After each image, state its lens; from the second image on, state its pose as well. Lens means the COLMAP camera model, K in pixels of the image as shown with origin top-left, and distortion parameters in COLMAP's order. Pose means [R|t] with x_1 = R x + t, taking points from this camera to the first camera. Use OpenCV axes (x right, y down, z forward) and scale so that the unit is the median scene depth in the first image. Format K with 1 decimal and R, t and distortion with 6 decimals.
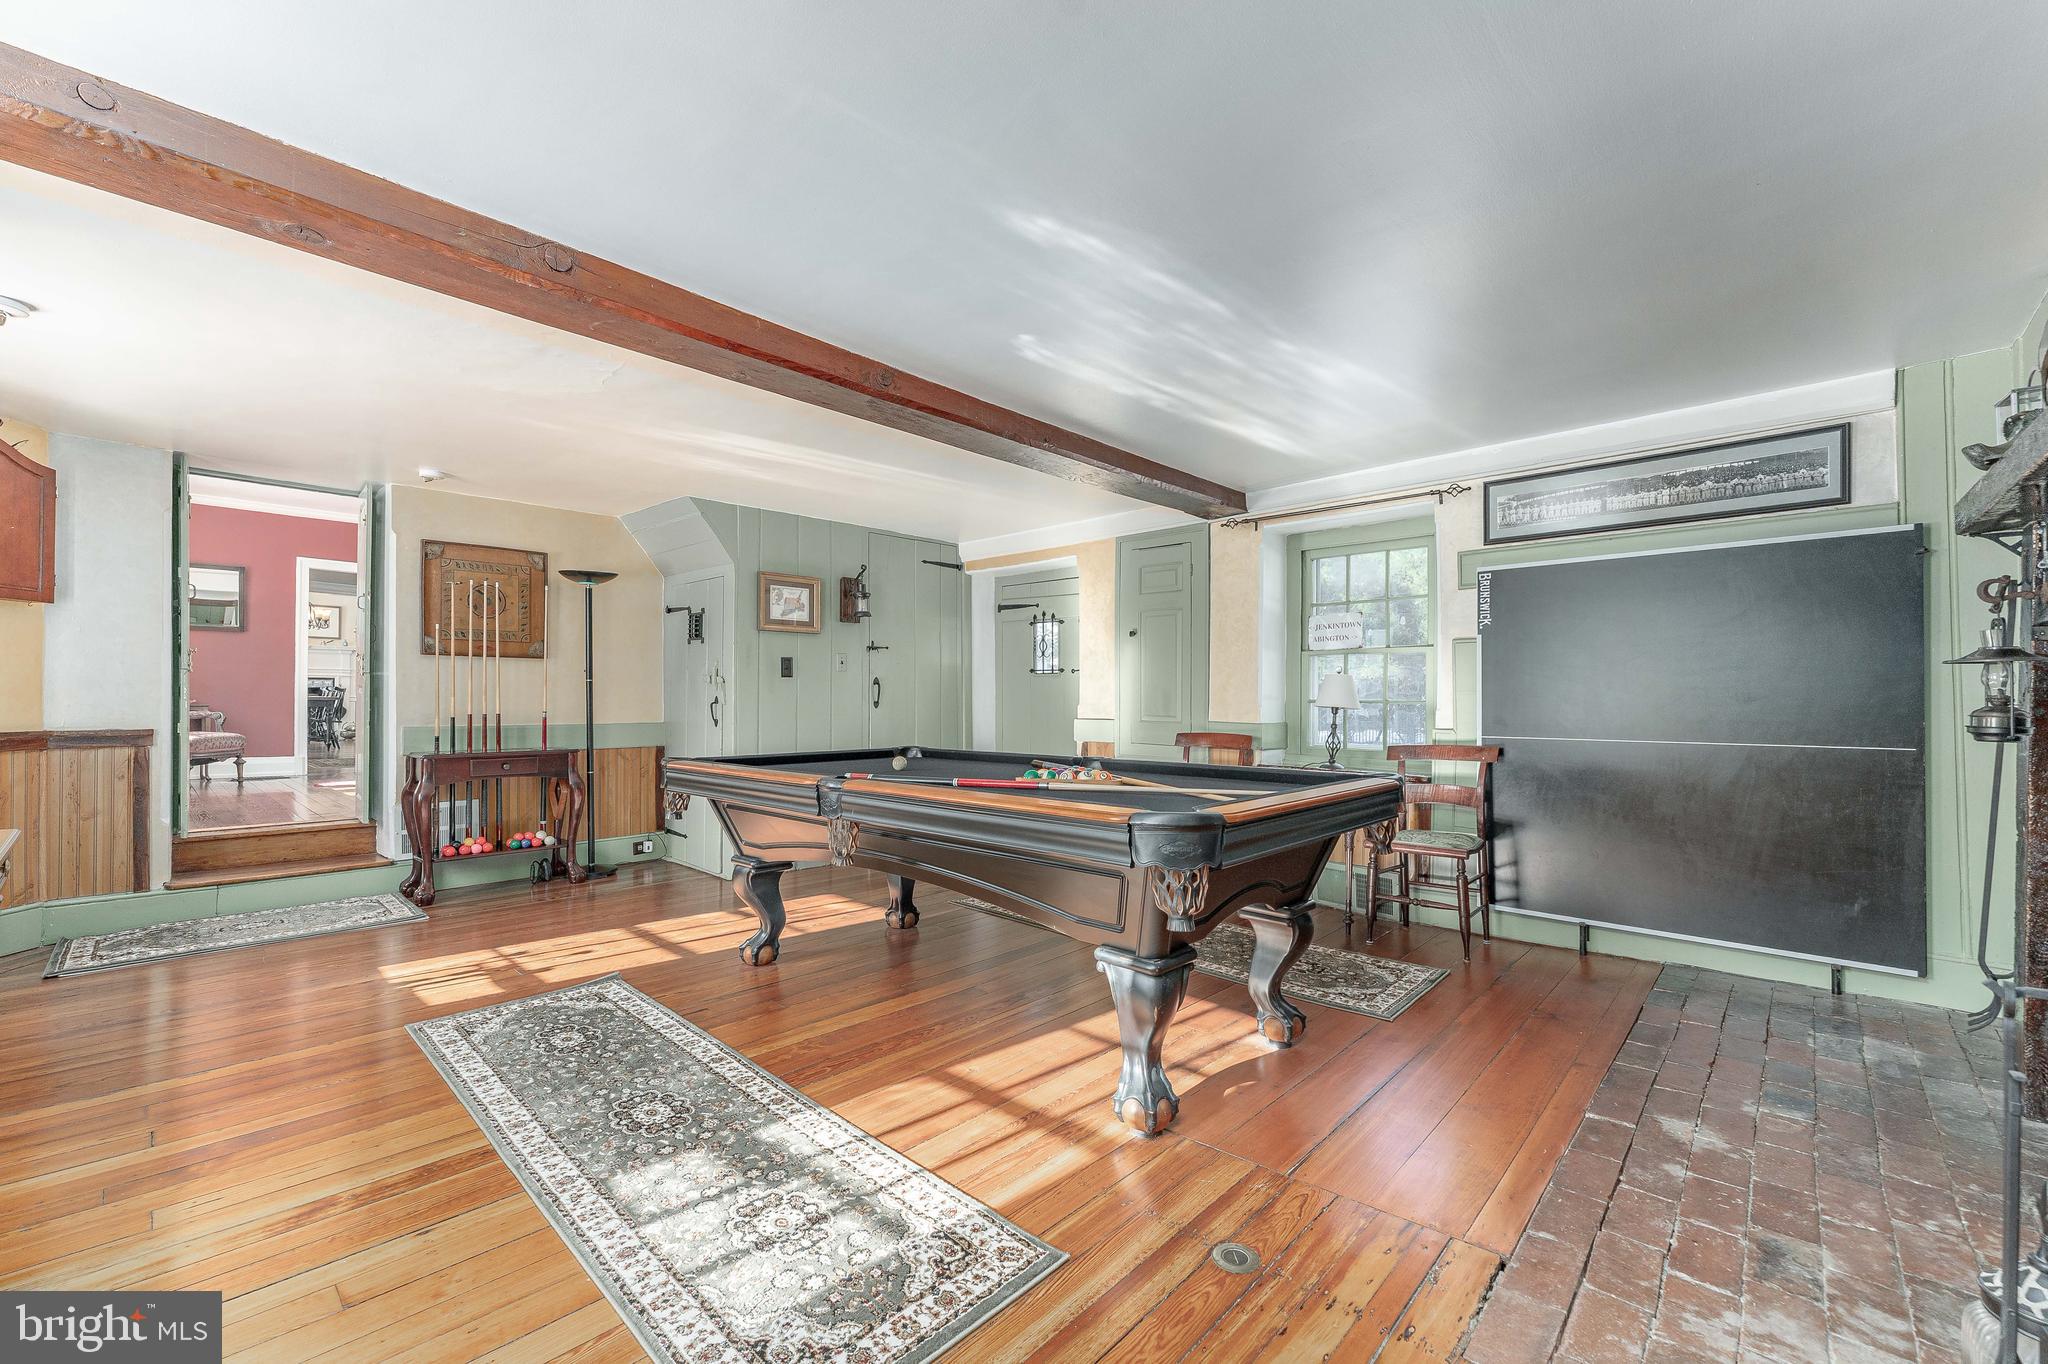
lens RADIAL K [[862.2, 0, 1015.9], [0, 862.2, 698.4], [0, 0, 1]] dist [0.001922, -0.000026]
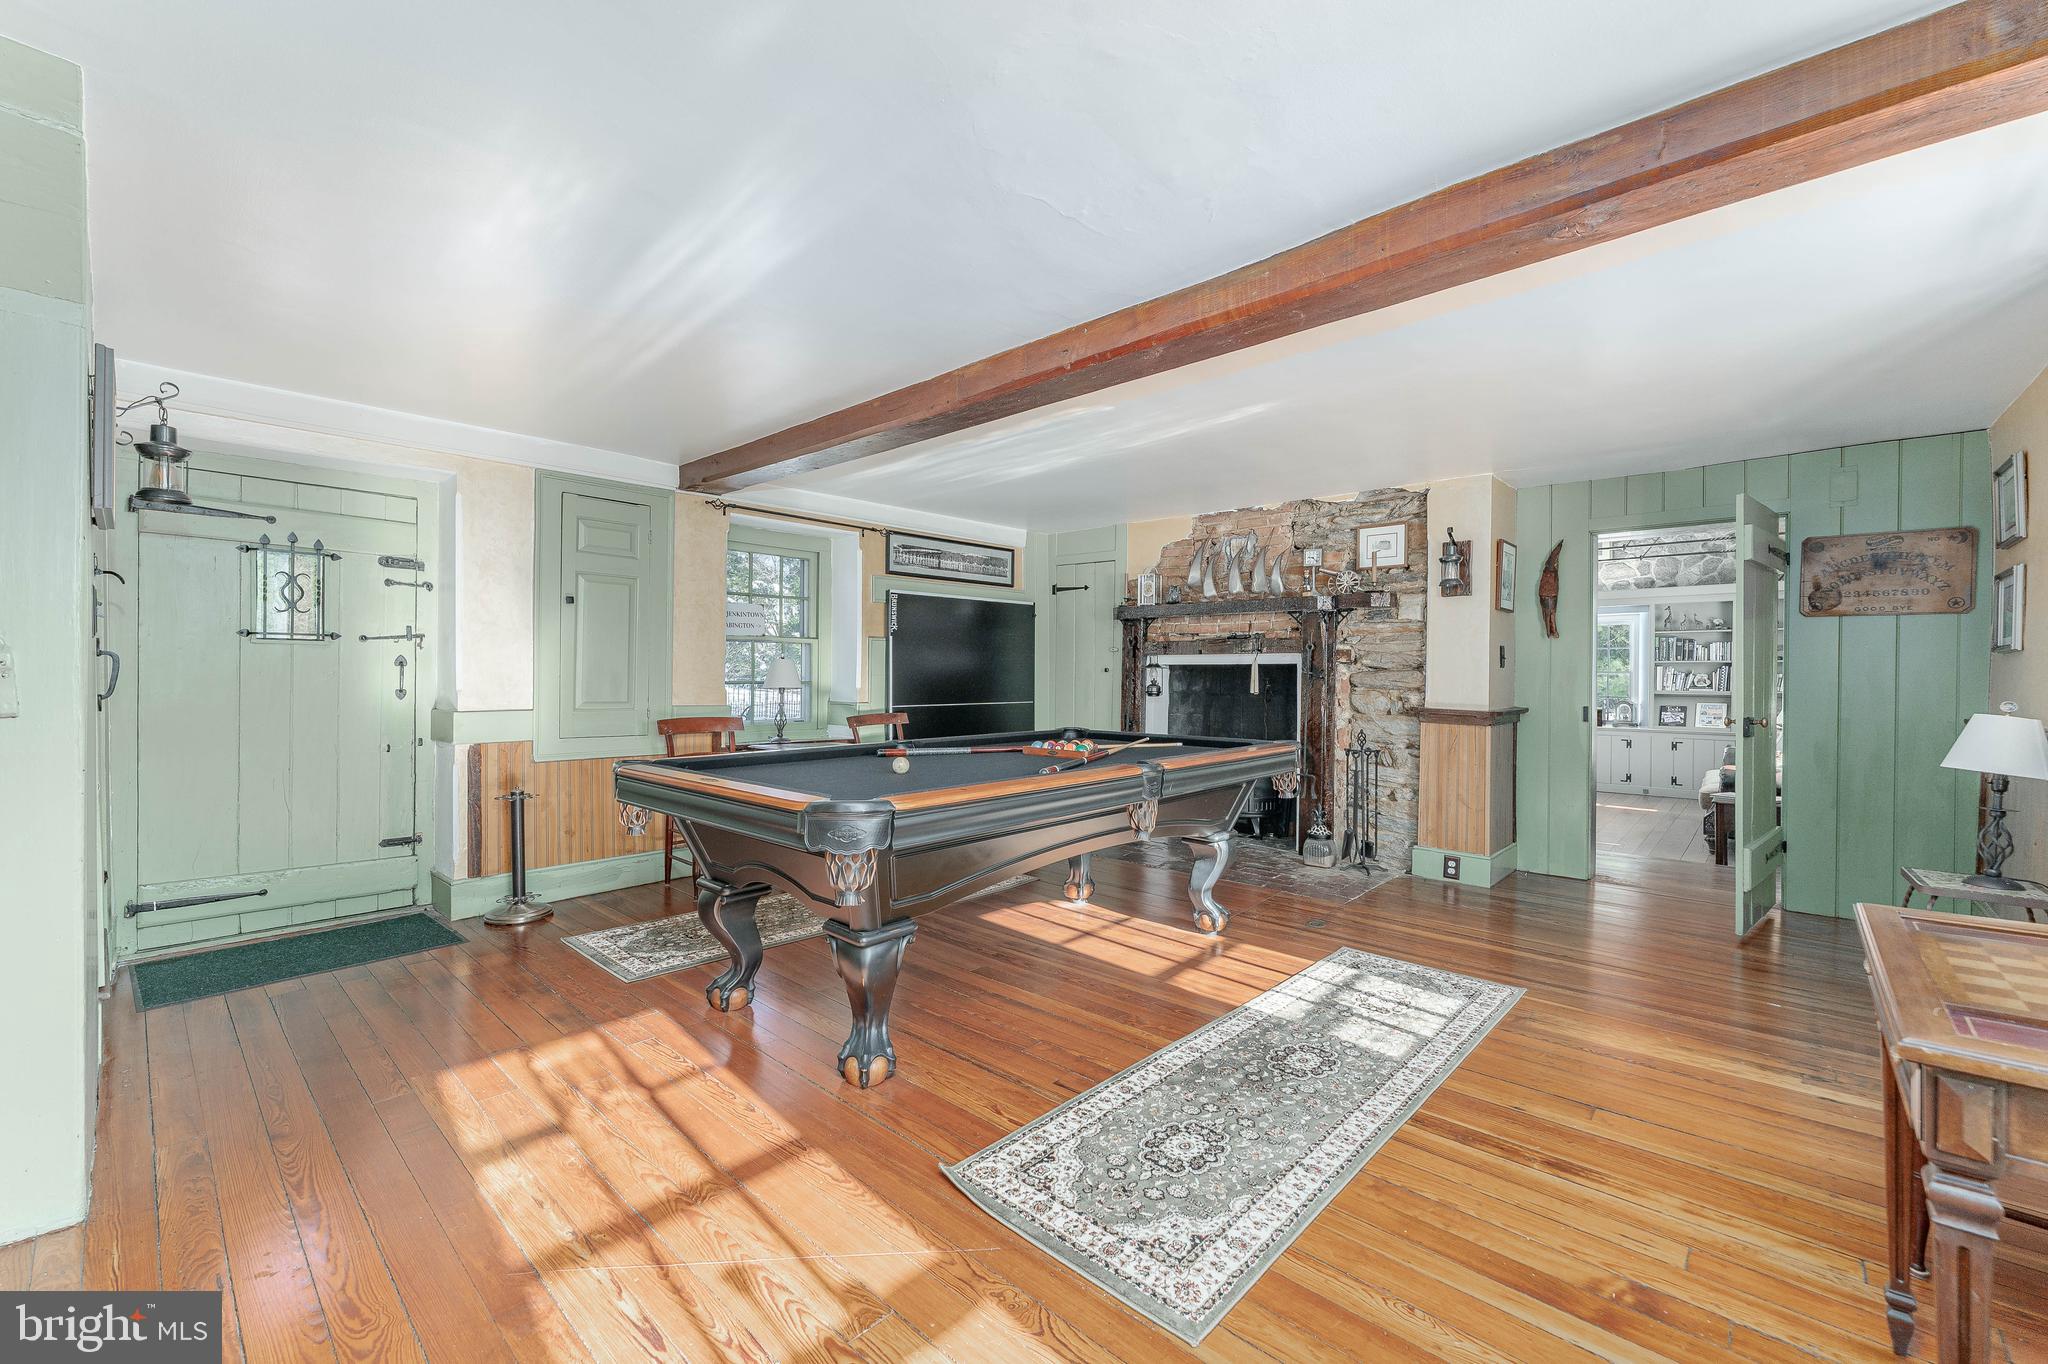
lens RADIAL K [[835.4, 0, 1027.6], [0, 835.4, 679.7], [0, 0, 1]] dist [-0.000183, -0.000540]
pose [[-0.031055, -0.011783, 0.999448, -1.187174], [-0.006288, 0.999913, 0.011593, -0.023638], [-0.999498, -0.005925, -0.031127, 1.105924]]
